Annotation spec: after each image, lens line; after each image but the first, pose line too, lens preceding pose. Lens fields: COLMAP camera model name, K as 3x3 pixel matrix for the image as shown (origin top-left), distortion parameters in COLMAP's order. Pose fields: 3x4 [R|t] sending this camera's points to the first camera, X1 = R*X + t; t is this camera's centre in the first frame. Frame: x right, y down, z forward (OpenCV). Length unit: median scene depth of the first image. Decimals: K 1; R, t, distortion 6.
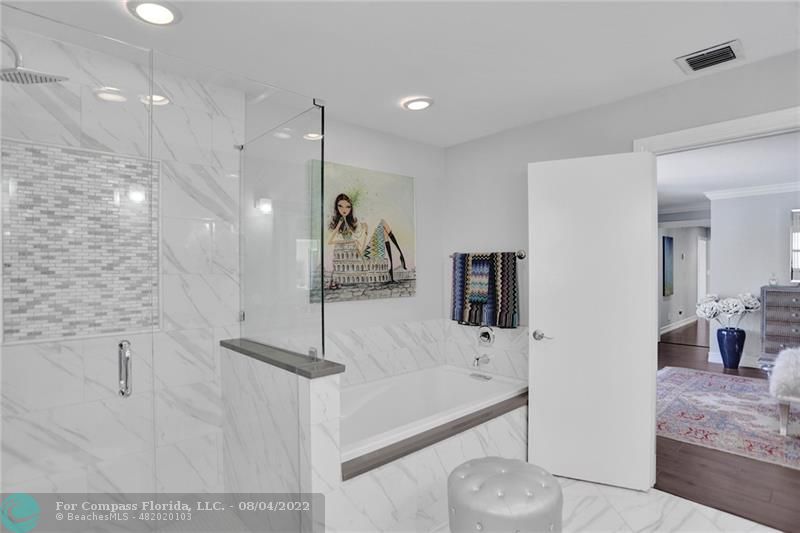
lens RADIAL K [[408.9, 0, 403.4], [0, 408.9, 266.9], [0, 0, 1]] dist [-0.051066, 0.020666]
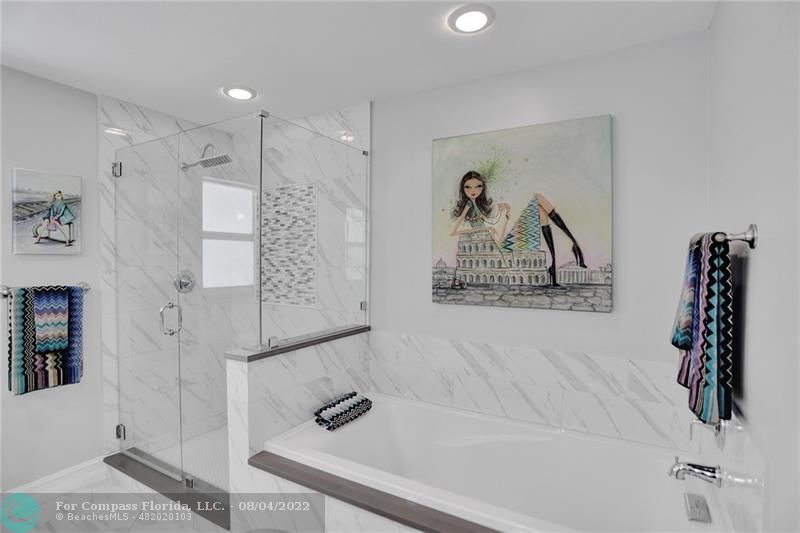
lens RADIAL K [[408.9, 0, 401.9], [0, 408.9, 266.3], [0, 0, 1]] dist [-0.051066, 0.020666]
pose [[0.307707, 0.024444, -0.951167, 0.561822], [-0.002252, 0.999686, 0.024962, -0.011729], [0.951478, -0.005539, 0.307665, 0.609057]]
